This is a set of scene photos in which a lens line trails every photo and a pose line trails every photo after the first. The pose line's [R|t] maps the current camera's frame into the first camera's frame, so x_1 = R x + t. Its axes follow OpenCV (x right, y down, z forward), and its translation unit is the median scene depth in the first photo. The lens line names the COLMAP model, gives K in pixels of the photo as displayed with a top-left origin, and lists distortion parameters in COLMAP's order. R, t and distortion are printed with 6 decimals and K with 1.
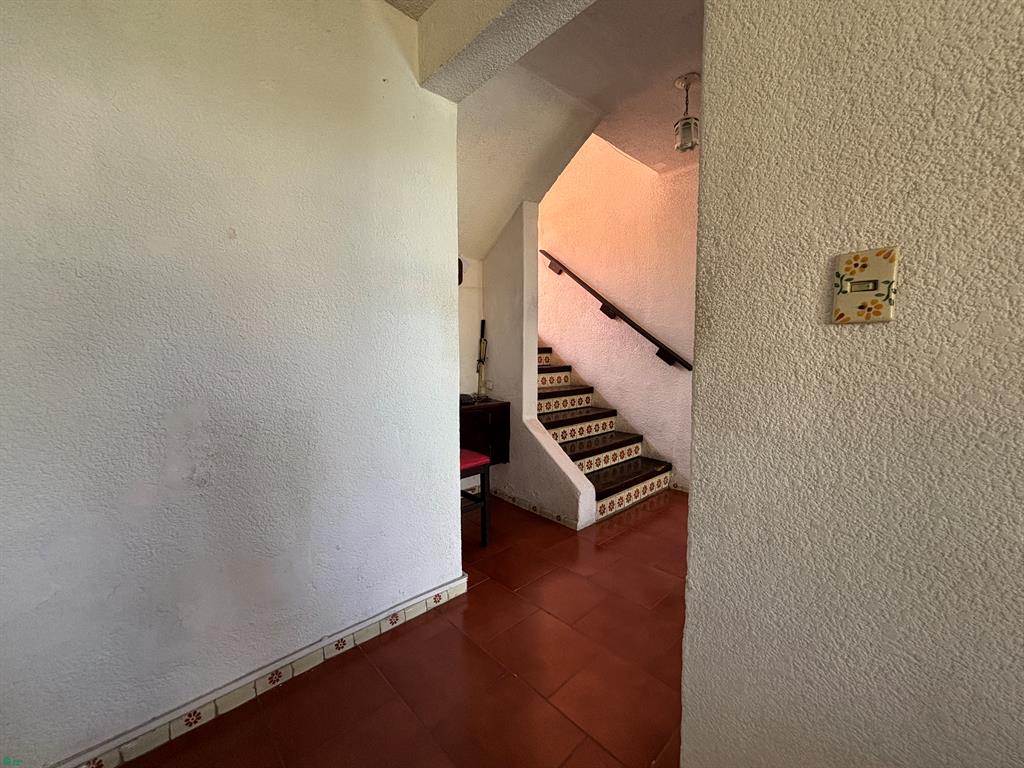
lens RADIAL K [[410.9, 0, 506.2], [0, 410.9, 385.2], [0, 0, 1]] dist [0.001441, 0.000403]
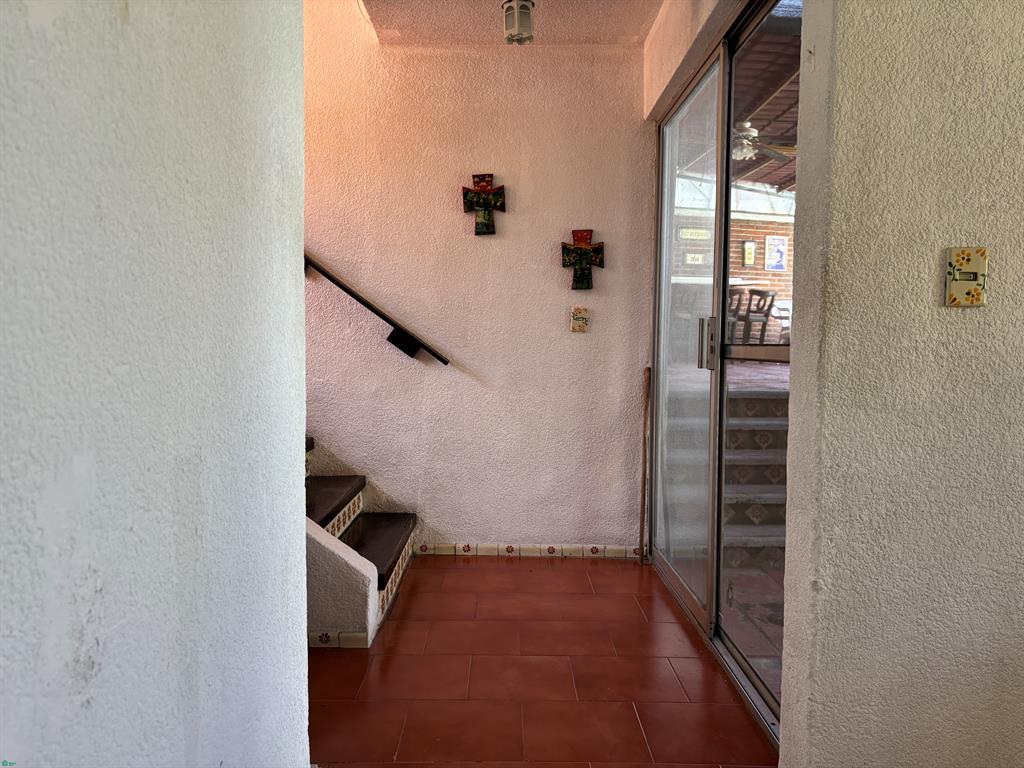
lens RADIAL K [[768.5, 0, 512.9], [0, 768.5, 388.1], [0, 0, 1]] dist [0.063713, -0.078570]
pose [[0.680412, -0.038478, 0.731819, -1.617204], [0.052081, 0.998634, 0.004083, 0.008113], [-0.730976, 0.035336, 0.681487, 0.399749]]
